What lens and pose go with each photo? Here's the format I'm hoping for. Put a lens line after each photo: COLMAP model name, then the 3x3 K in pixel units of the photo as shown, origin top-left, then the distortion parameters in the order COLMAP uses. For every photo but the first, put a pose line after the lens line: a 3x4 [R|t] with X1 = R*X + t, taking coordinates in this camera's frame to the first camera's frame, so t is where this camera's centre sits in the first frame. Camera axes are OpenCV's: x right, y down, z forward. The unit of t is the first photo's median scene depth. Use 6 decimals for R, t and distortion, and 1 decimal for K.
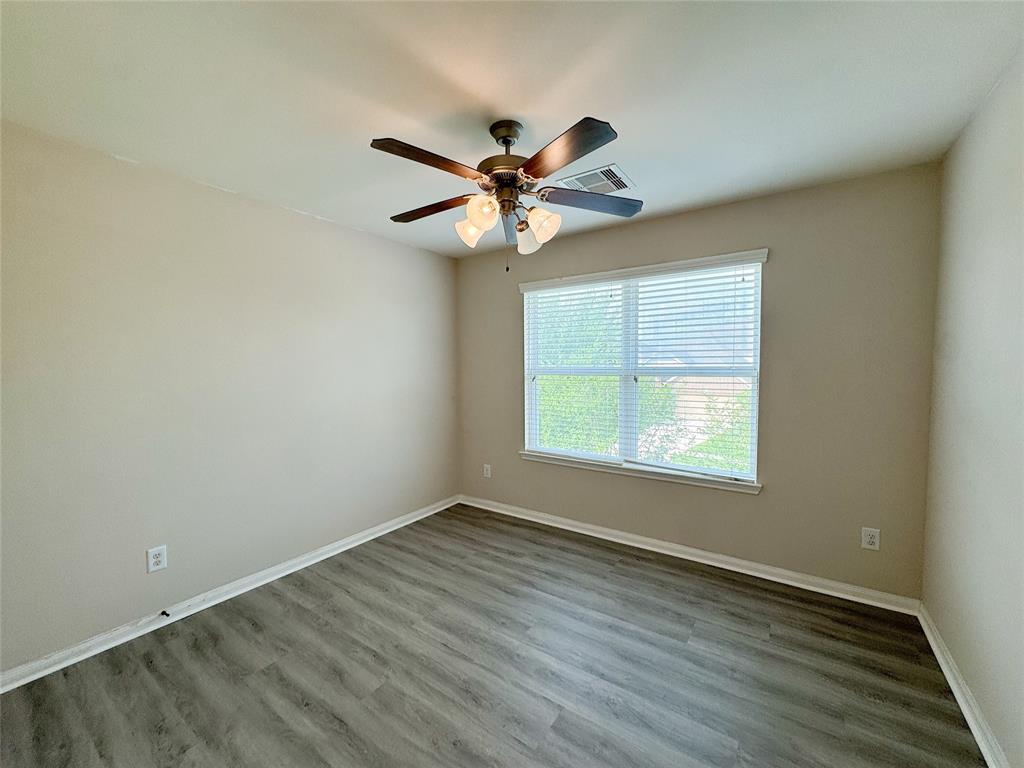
lens RADIAL K [[408.8, 0, 510.8], [0, 408.8, 381.2], [0, 0, 1]] dist [-0.005476, 0.001007]
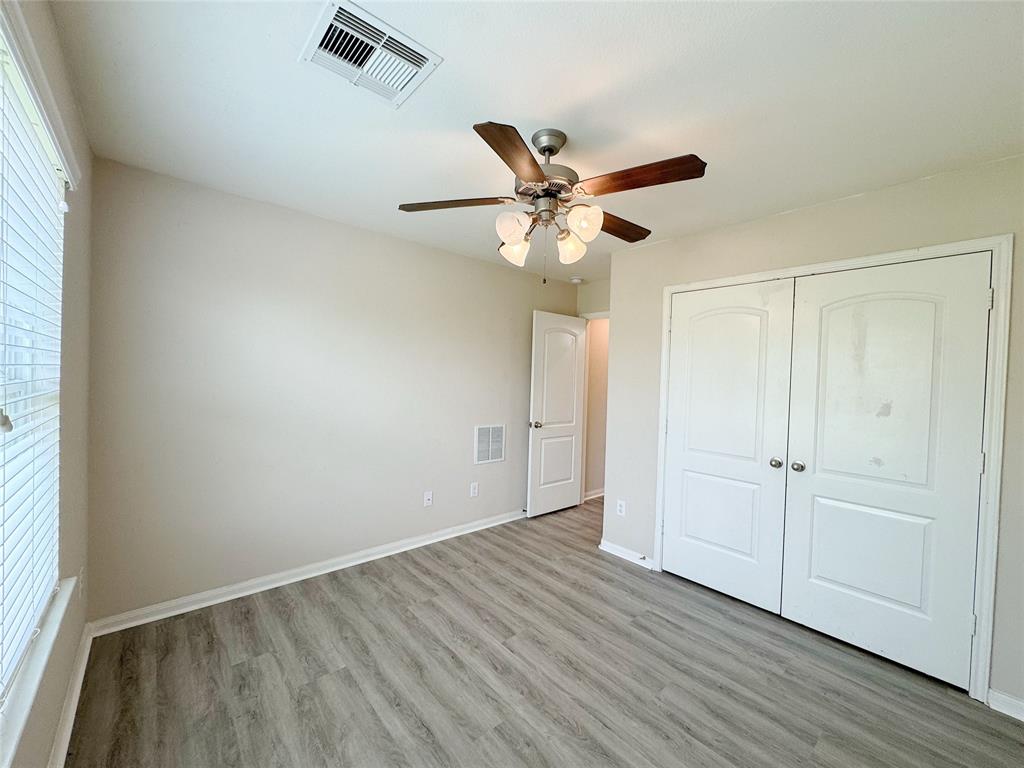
lens RADIAL K [[408.8, 0, 511.7], [0, 408.8, 384.9], [0, 0, 1]] dist [-0.005476, 0.001007]
pose [[-0.971235, -0.028137, 0.236454, -0.164217], [-0.014751, 0.998197, 0.058189, -0.082895], [-0.237665, 0.053028, -0.969899, 1.938647]]
